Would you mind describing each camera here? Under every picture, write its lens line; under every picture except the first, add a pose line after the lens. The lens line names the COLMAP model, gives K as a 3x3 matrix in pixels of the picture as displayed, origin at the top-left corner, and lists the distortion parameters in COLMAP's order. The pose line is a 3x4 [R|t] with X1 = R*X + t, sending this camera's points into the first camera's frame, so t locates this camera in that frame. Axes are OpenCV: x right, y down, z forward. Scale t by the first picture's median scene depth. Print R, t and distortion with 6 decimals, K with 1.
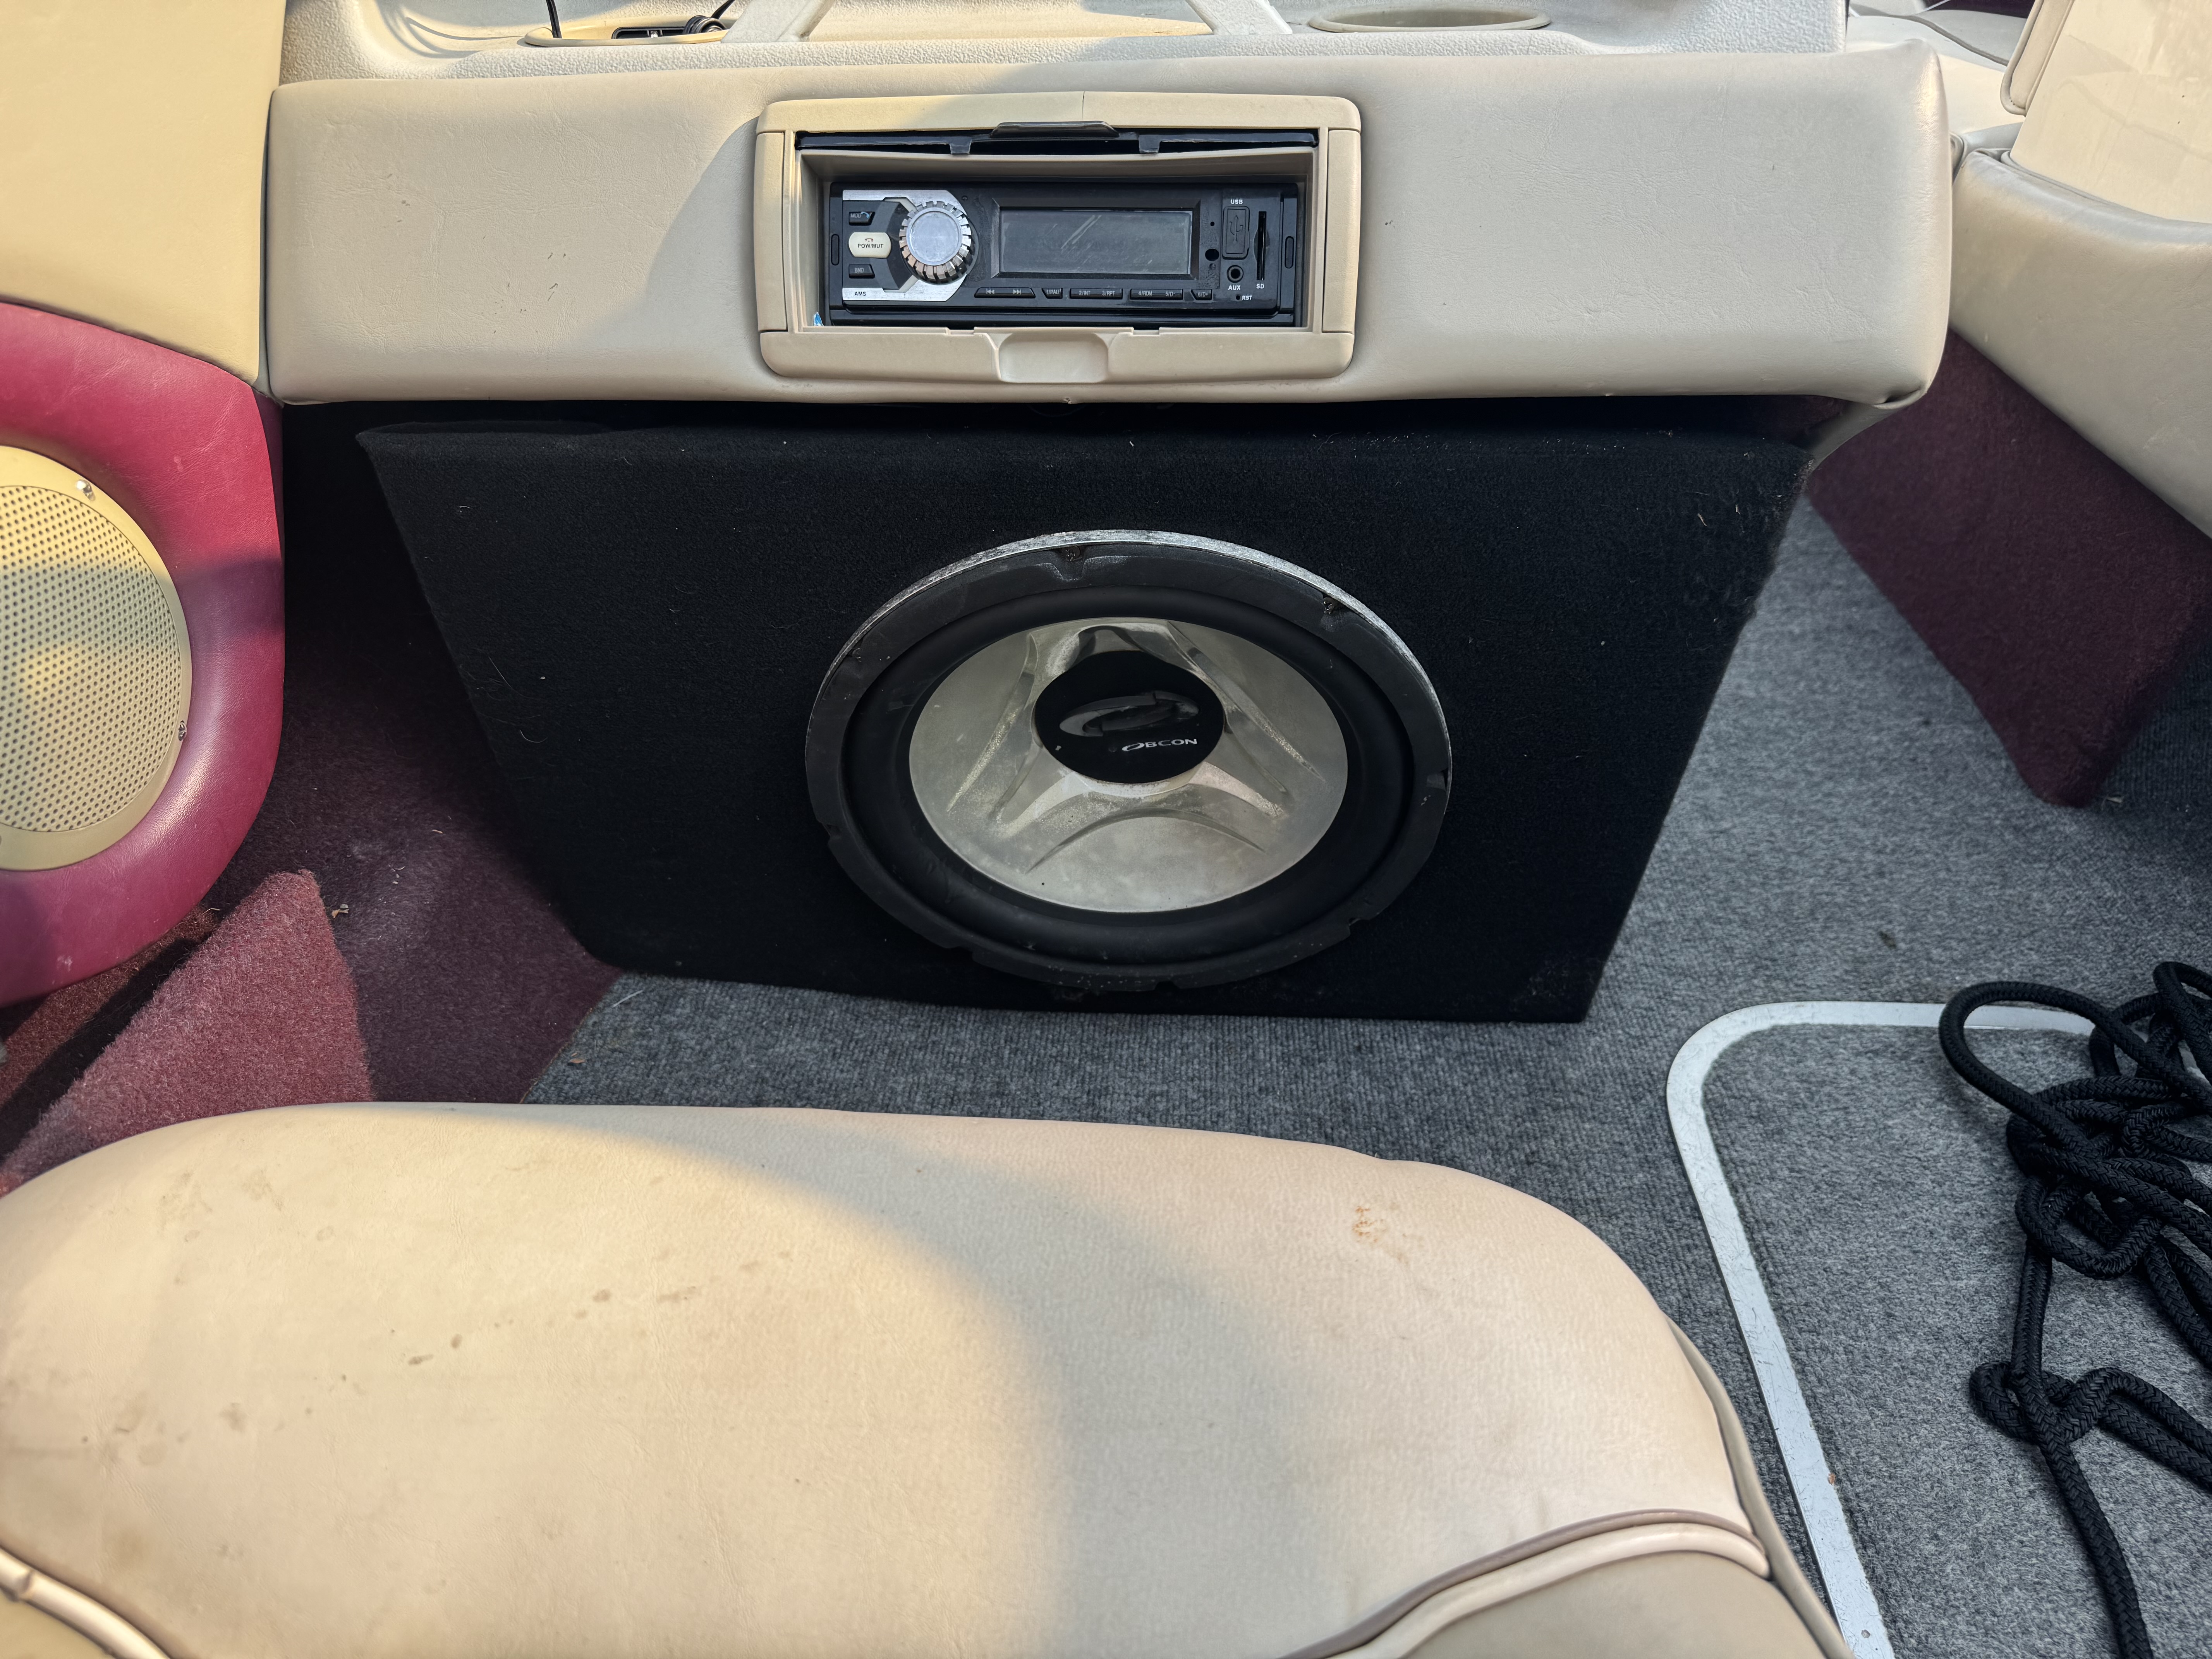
lens RADIAL K [[1601.3, 0, 1097.5], [0, 1601.3, 821.2], [0, 0, 1]] dist [-0.003512, -0.013637]
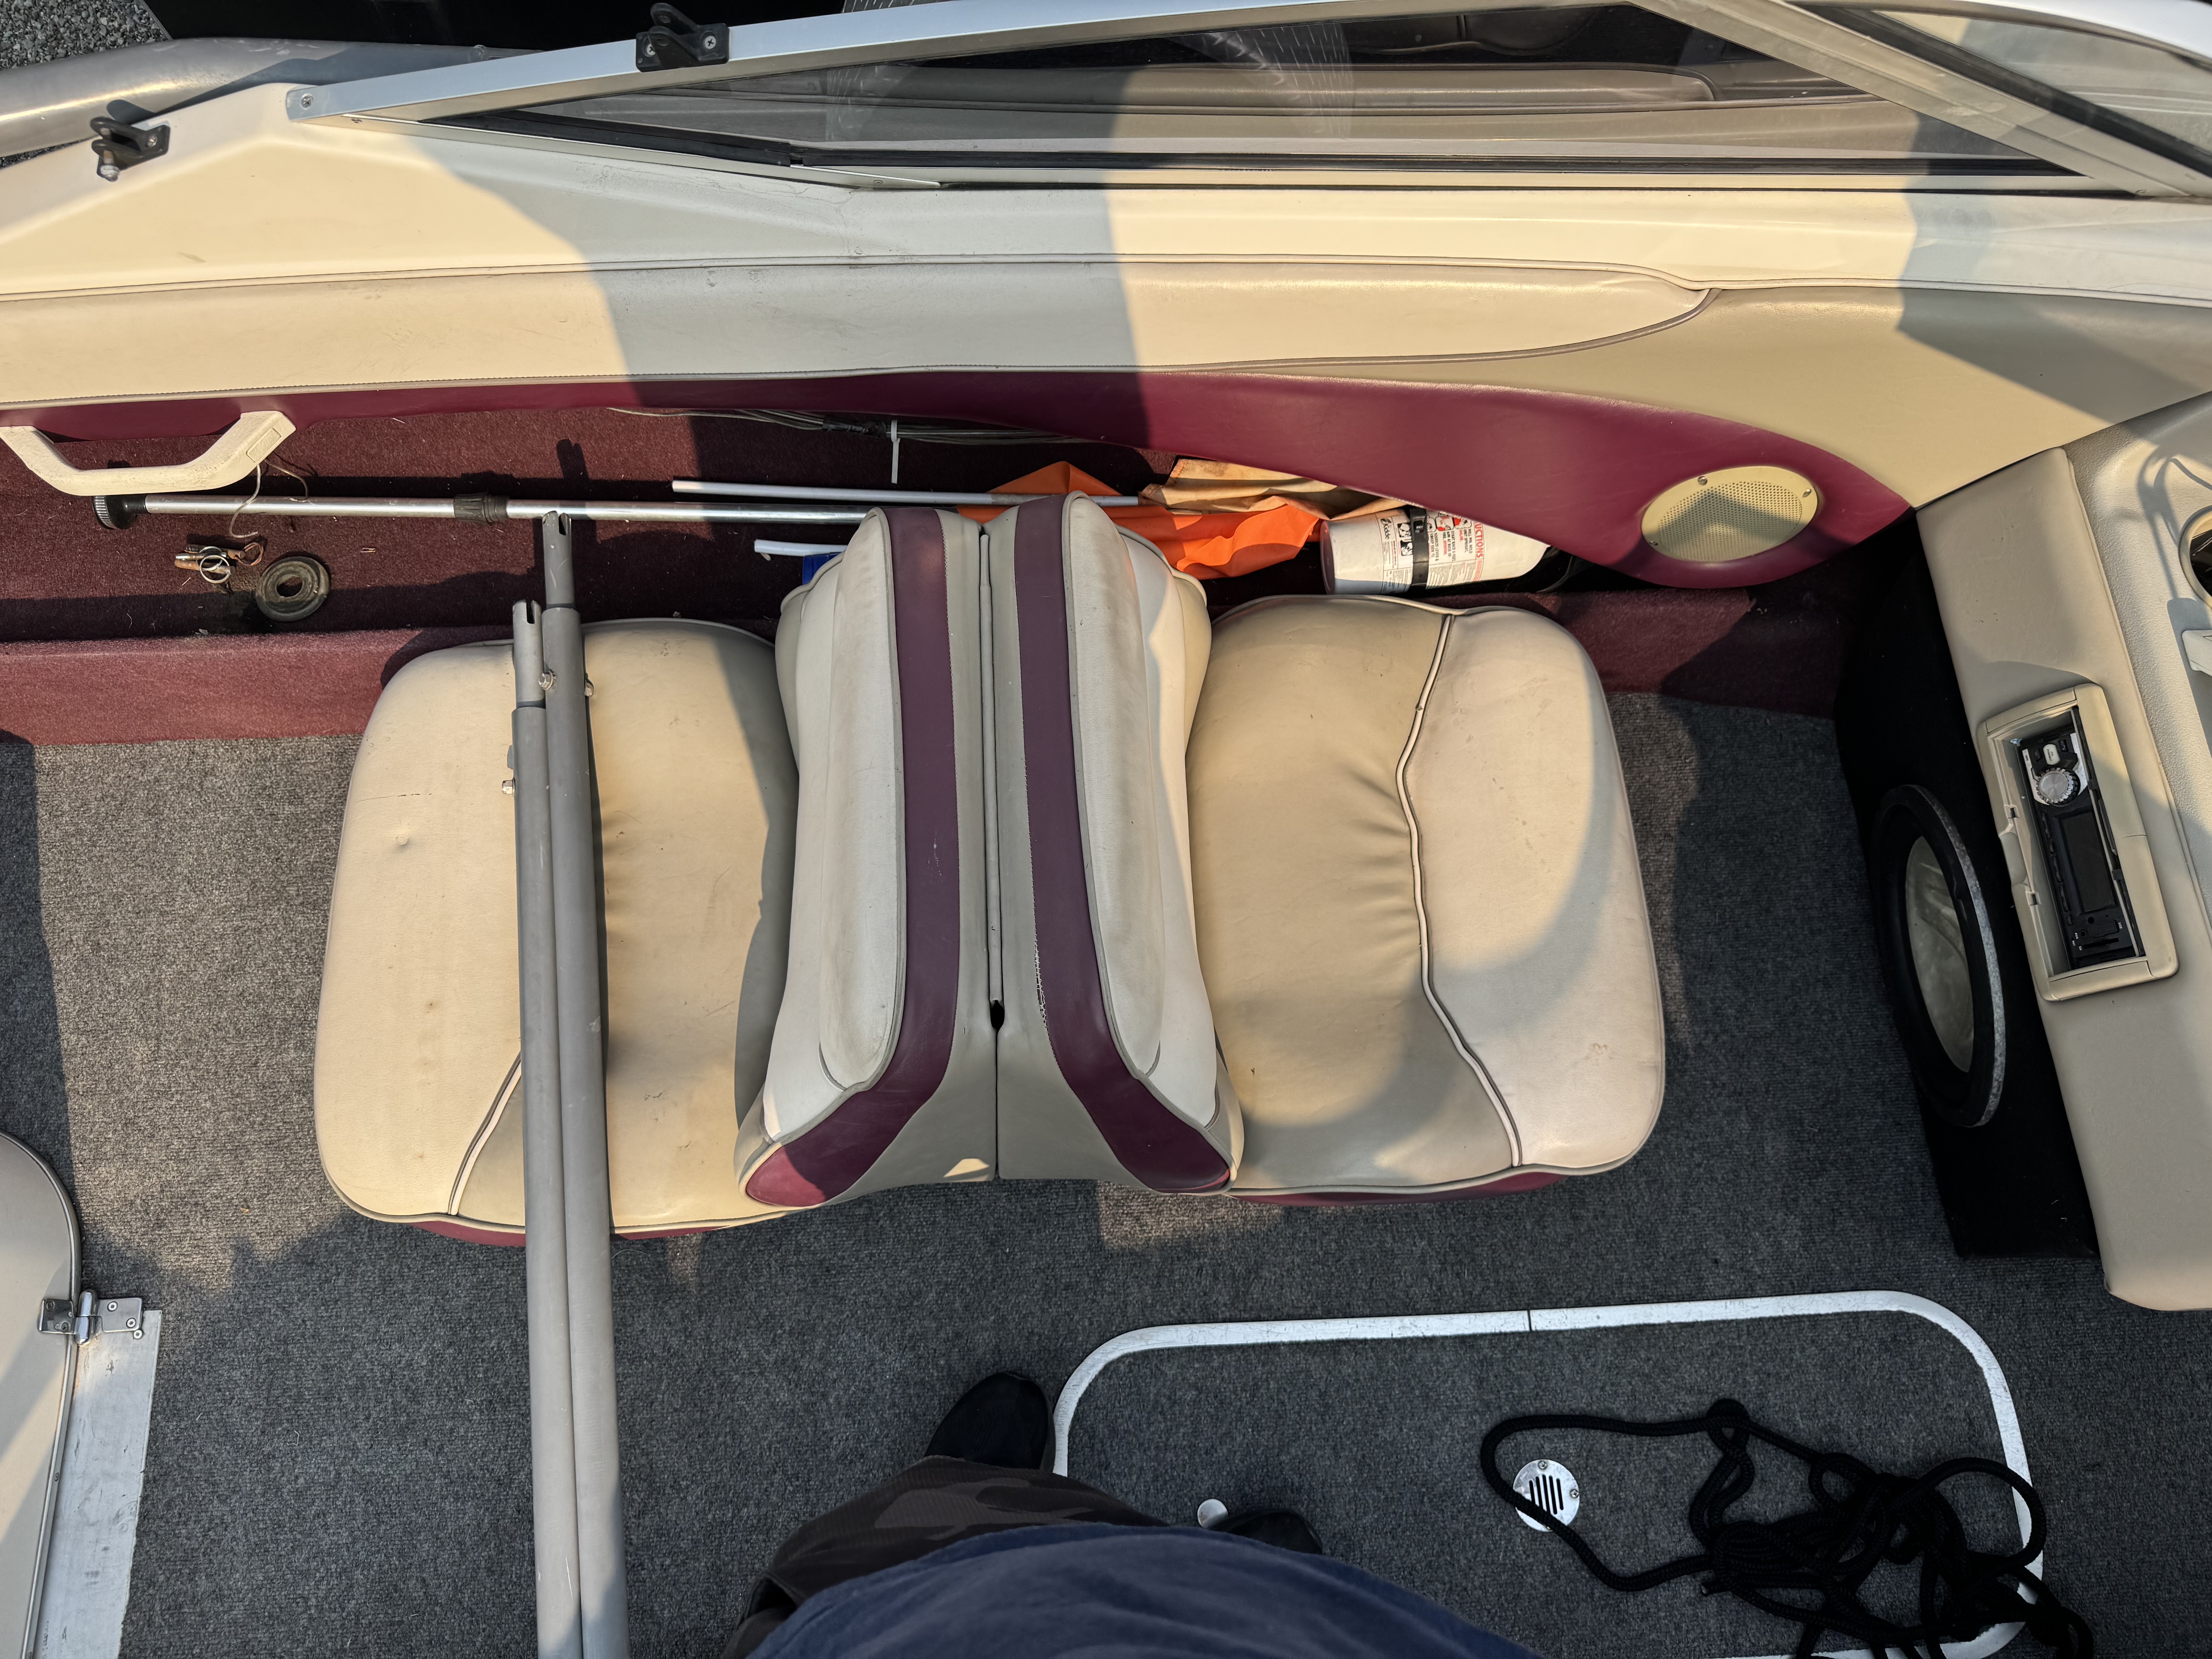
lens RADIAL K [[1601.3, 0, 1087.5], [0, 1601.3, 813.3], [0, 0, 1]] dist [-0.003512, -0.013637]
pose [[0.118502, 0.946267, -0.300893, 0.334898], [-0.569104, 0.313043, 0.760345, -1.007103], [0.813681, 0.081138, 0.575621, -0.982883]]
